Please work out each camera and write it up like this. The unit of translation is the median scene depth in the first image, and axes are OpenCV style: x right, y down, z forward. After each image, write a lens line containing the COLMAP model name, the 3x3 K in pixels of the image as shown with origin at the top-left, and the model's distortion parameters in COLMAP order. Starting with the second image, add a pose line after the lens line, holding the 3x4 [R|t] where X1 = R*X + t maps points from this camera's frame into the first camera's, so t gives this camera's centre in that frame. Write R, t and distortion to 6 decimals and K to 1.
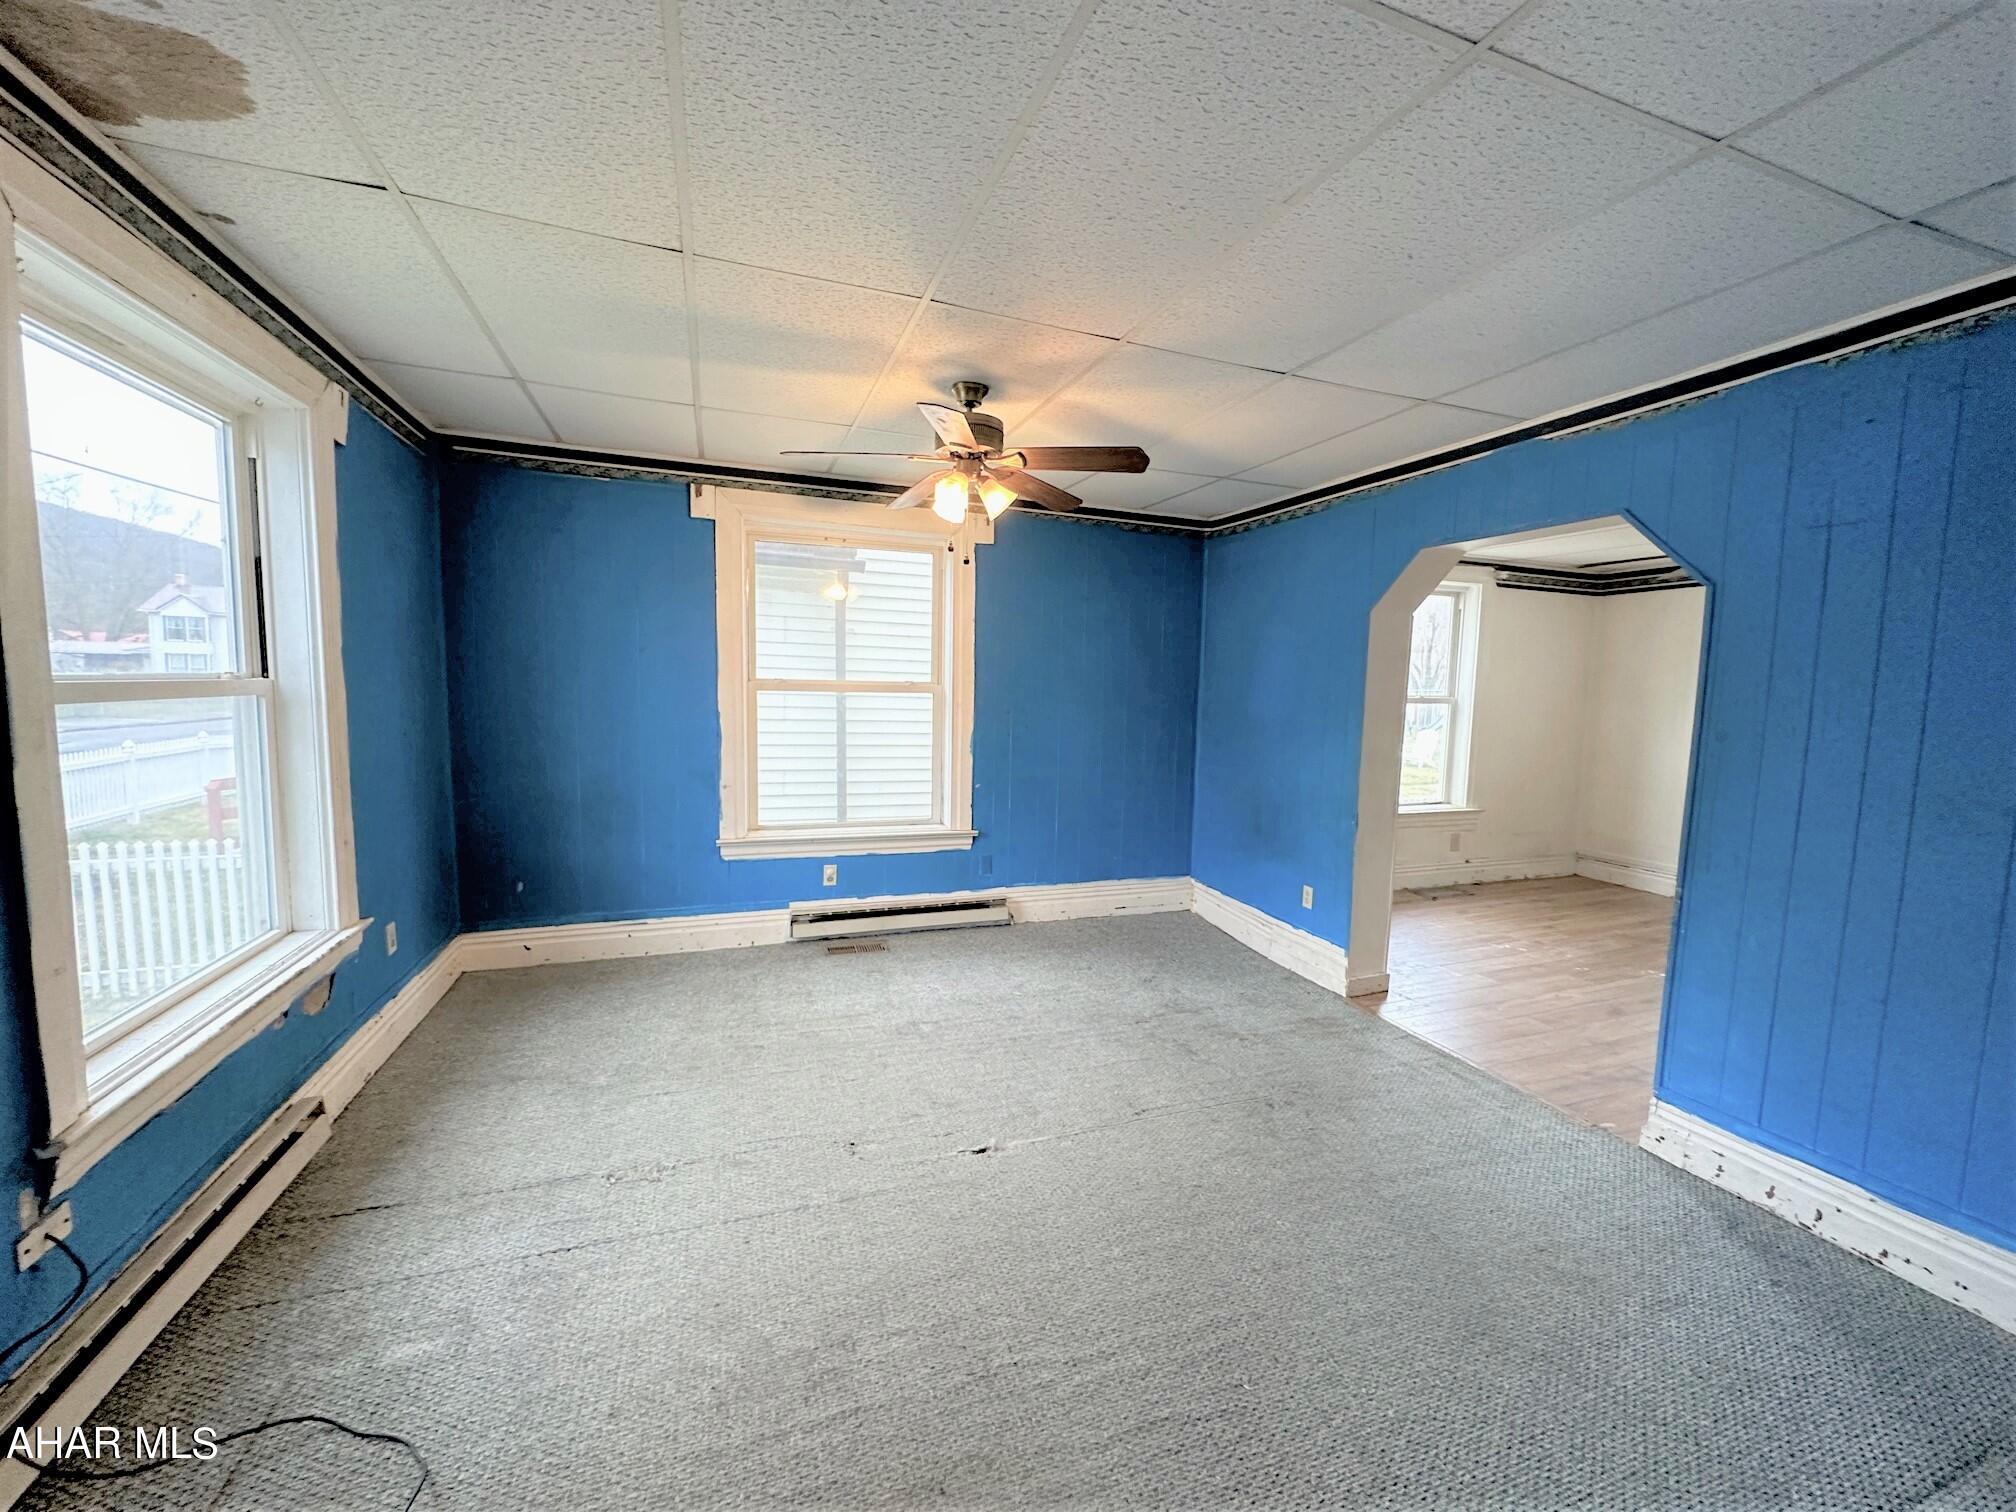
lens RADIAL K [[802.8, 0, 1009.3], [0, 802.8, 756.8], [0, 0, 1]] dist [-0.001641, 0.000858]
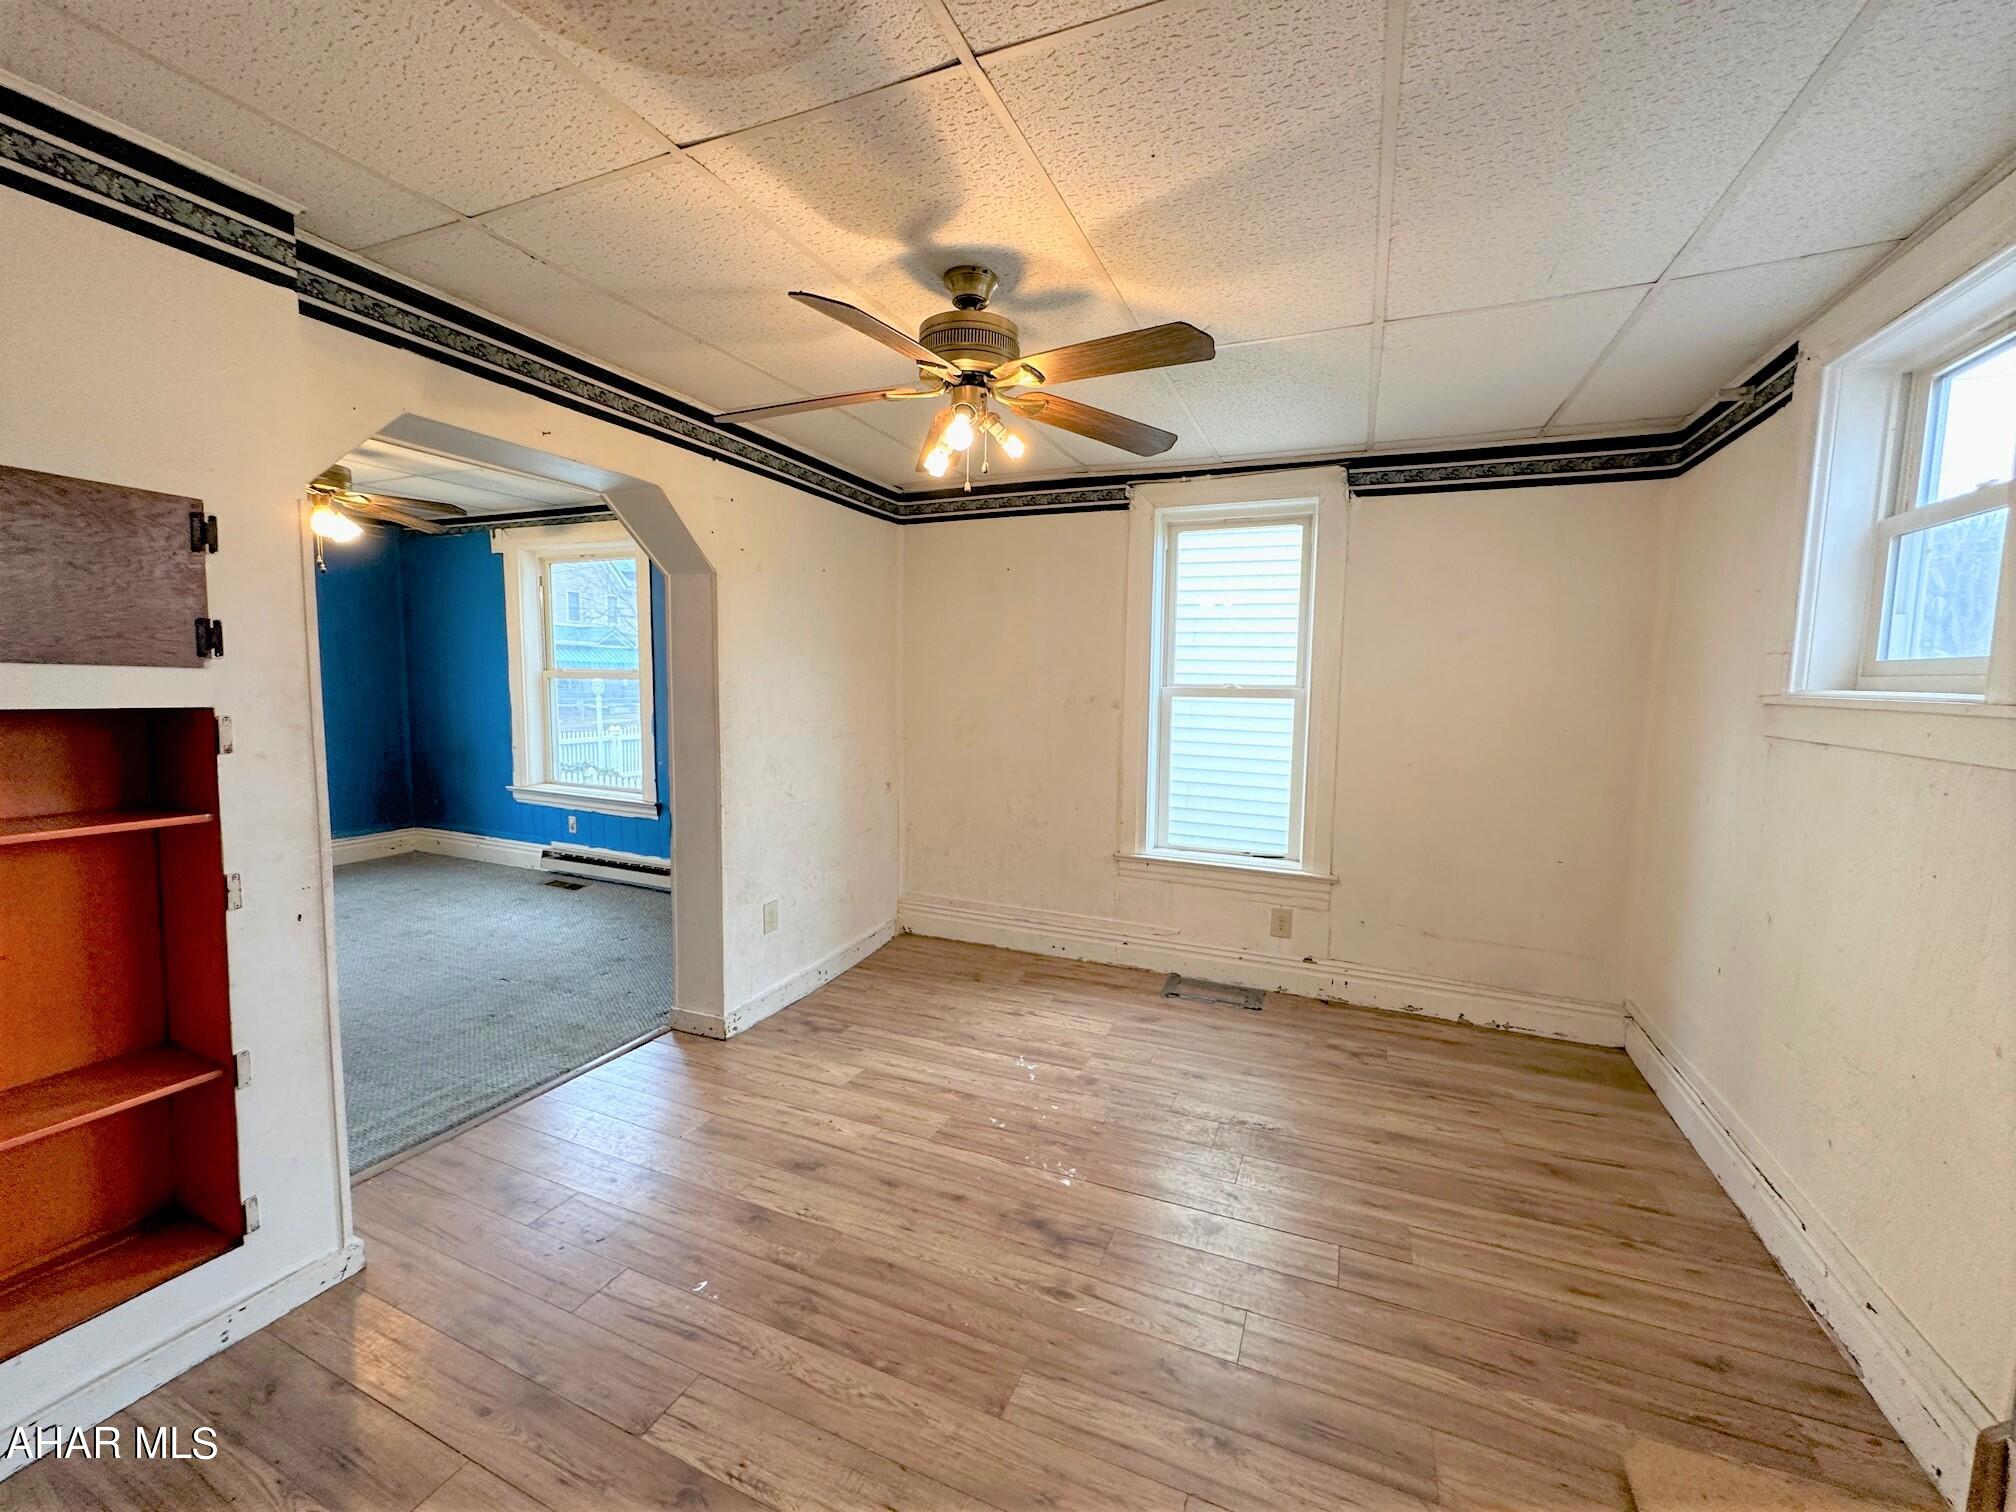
lens RADIAL K [[802.8, 0, 1008.5], [0, 802.8, 757.3], [0, 0, 1]] dist [-0.001641, 0.000858]
pose [[0.721373, 0.058163, -0.690100, 1.181839], [-0.066748, 0.997667, 0.014311, -0.021765], [0.689322, 0.035739, 0.723573, 0.585620]]
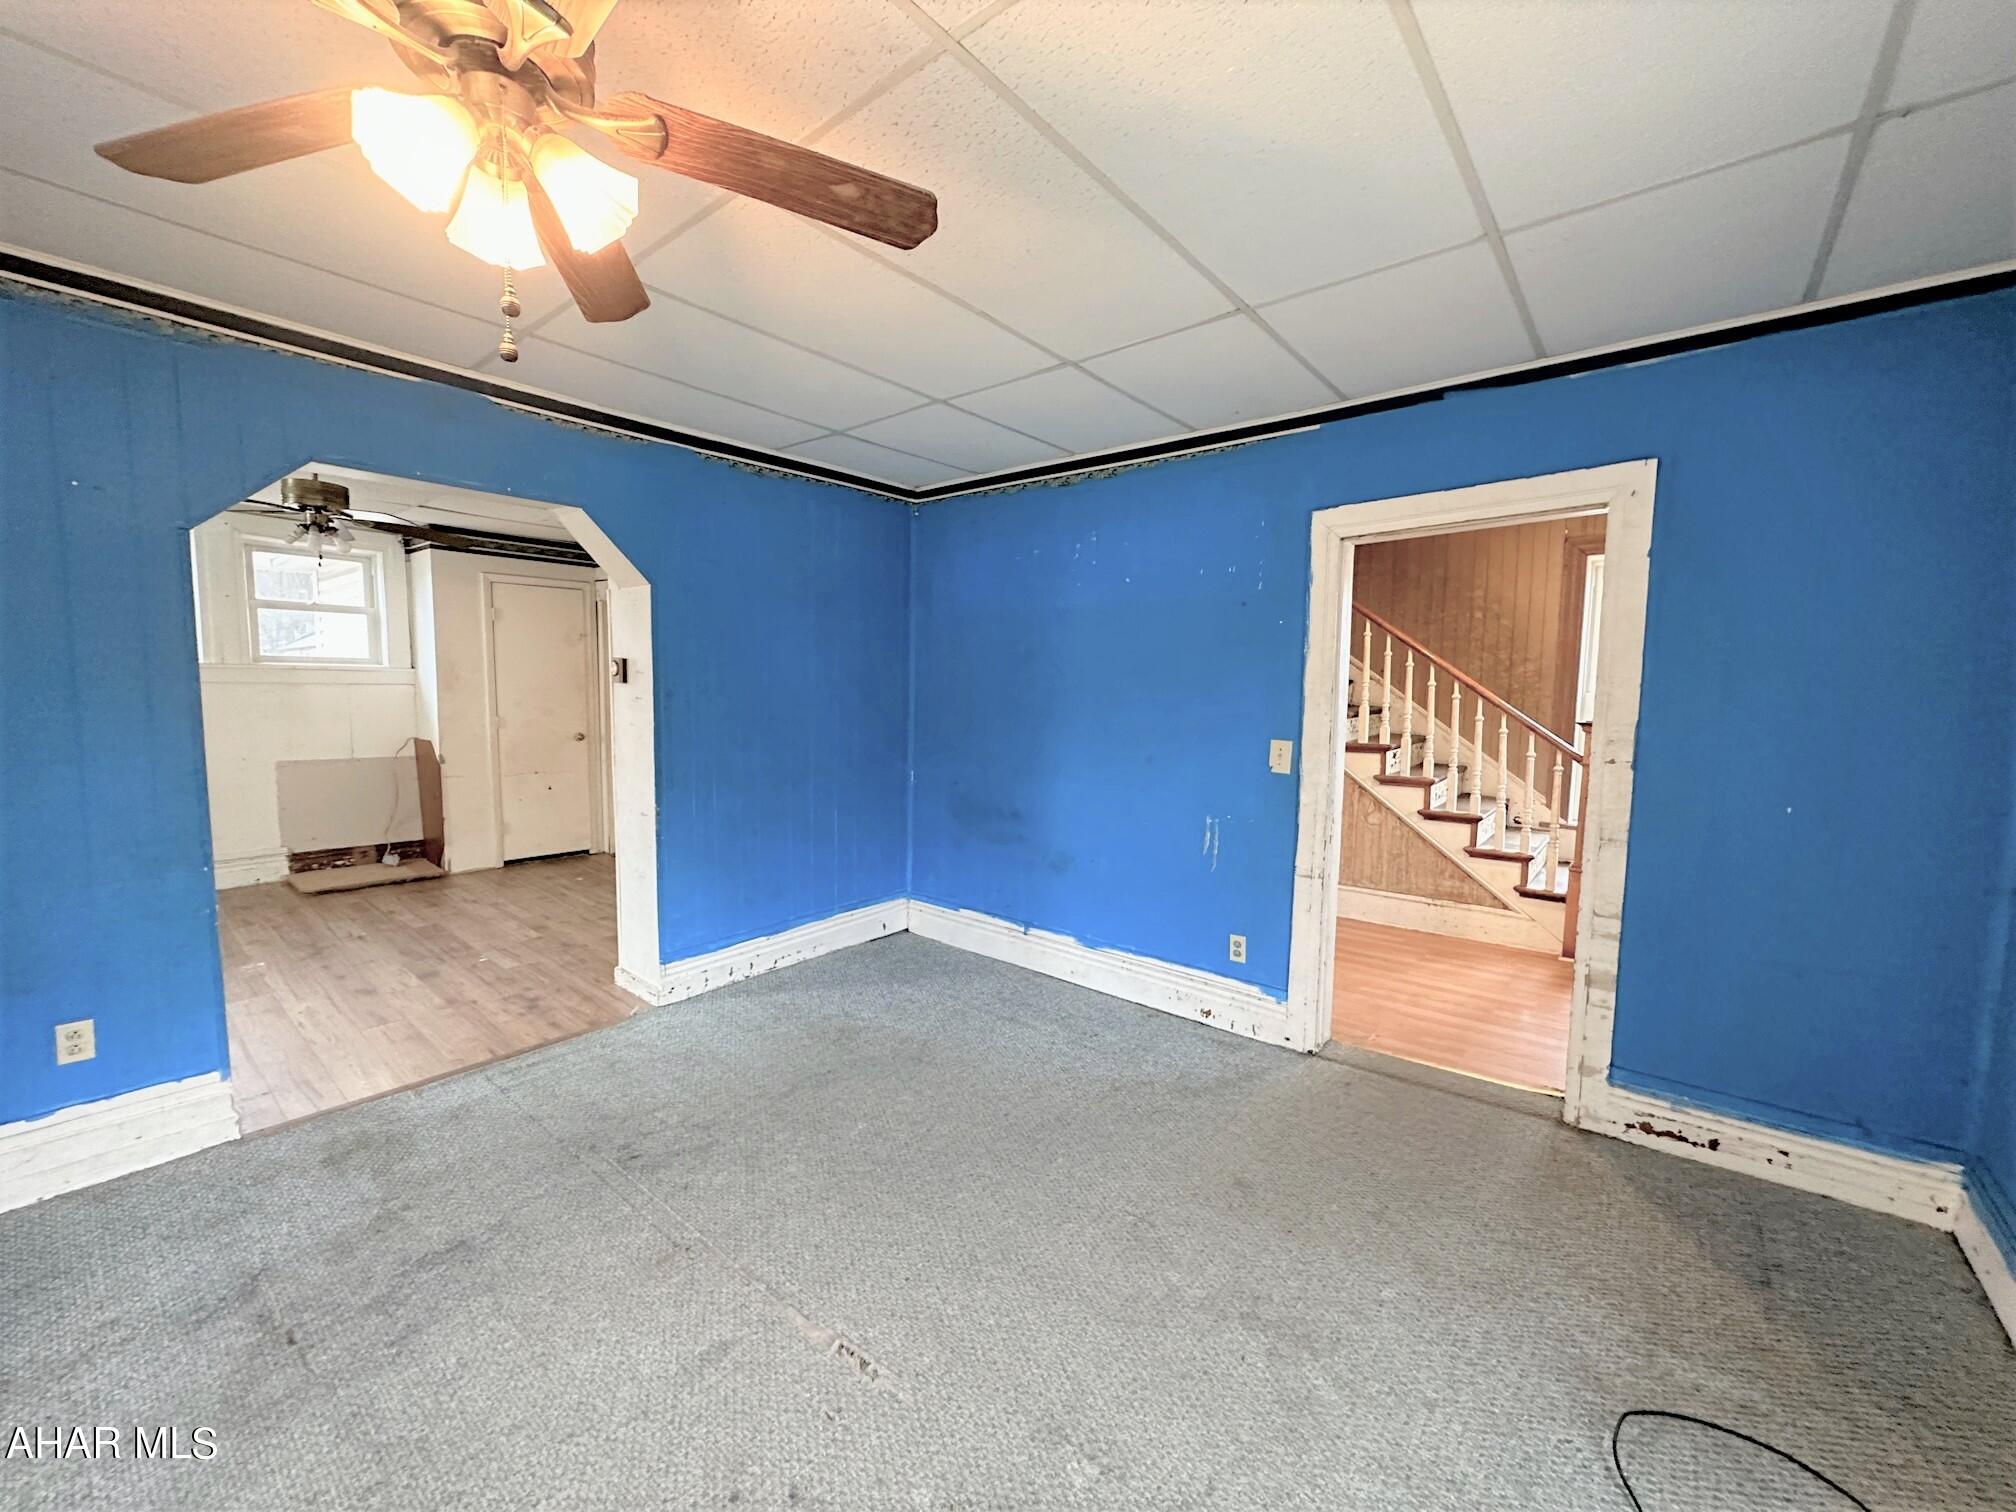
lens RADIAL K [[802.8, 0, 1012.5], [0, 802.8, 751.4], [0, 0, 1]] dist [-0.001641, 0.000858]
pose [[-0.504585, -0.111951, 0.856073, -0.380808], [0.048851, 0.986267, 0.157770, -0.070600], [-0.861979, 0.121428, -0.492187, 0.704102]]
